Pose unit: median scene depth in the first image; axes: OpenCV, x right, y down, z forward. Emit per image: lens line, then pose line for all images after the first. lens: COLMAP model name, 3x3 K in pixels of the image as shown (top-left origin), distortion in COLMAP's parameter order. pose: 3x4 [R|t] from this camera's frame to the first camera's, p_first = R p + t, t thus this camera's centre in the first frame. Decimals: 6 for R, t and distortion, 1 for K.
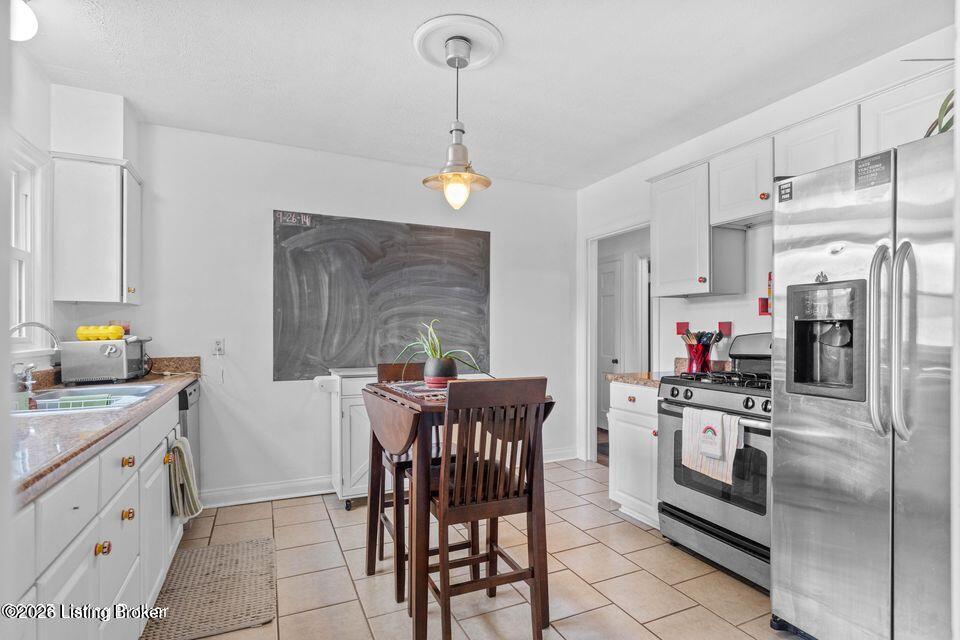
lens RADIAL K [[472.0, 0, 479.9], [0, 472.0, 332.1], [0, 0, 1]] dist [-0.000746, -0.000073]
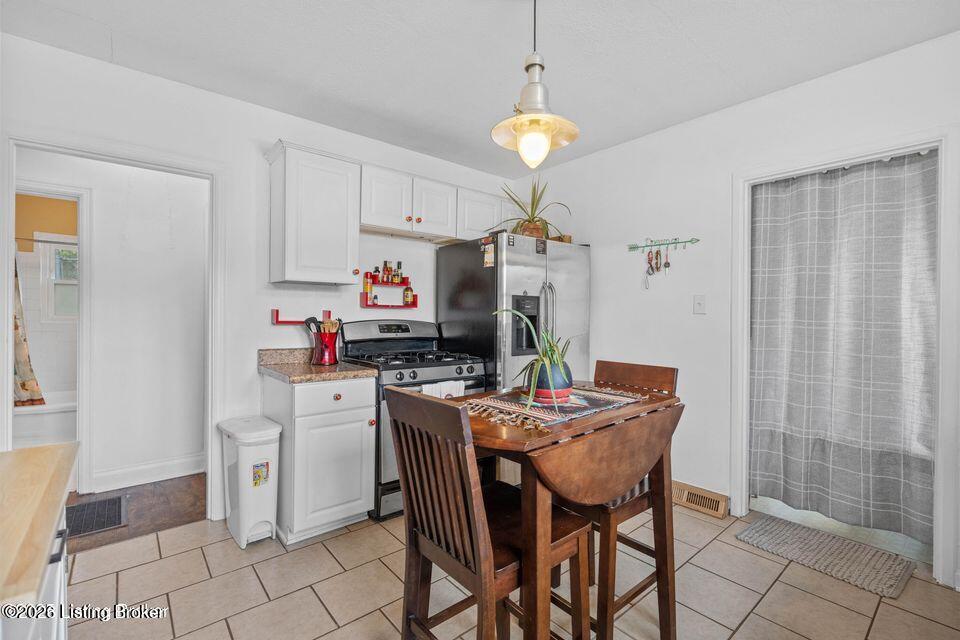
lens RADIAL K [[444.3, 0, 477.0], [0, 444.3, 315.8], [0, 0, 1]] dist [-0.009224, 0.000944]
pose [[-0.274295, -0.003640, 0.961639, -0.609791], [-0.006799, 0.999975, 0.001846, -0.015902], [-0.961622, -0.006032, -0.274313, 1.072785]]
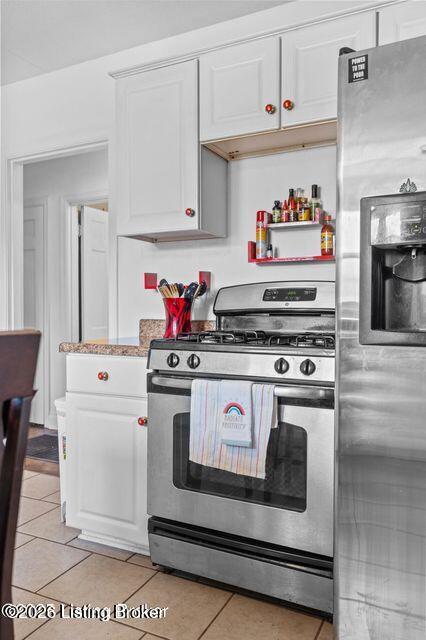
lens RADIAL K [[497.1, 0, 209.4], [0, 497.1, 318.5], [0, 0, 1]] dist [-0.002238, 0.011782]
pose [[0.782736, -0.011178, 0.622254, -0.008048], [0.001973, 0.999878, 0.015480, 0.051308], [-0.622351, -0.010889, 0.782663, 0.369014]]
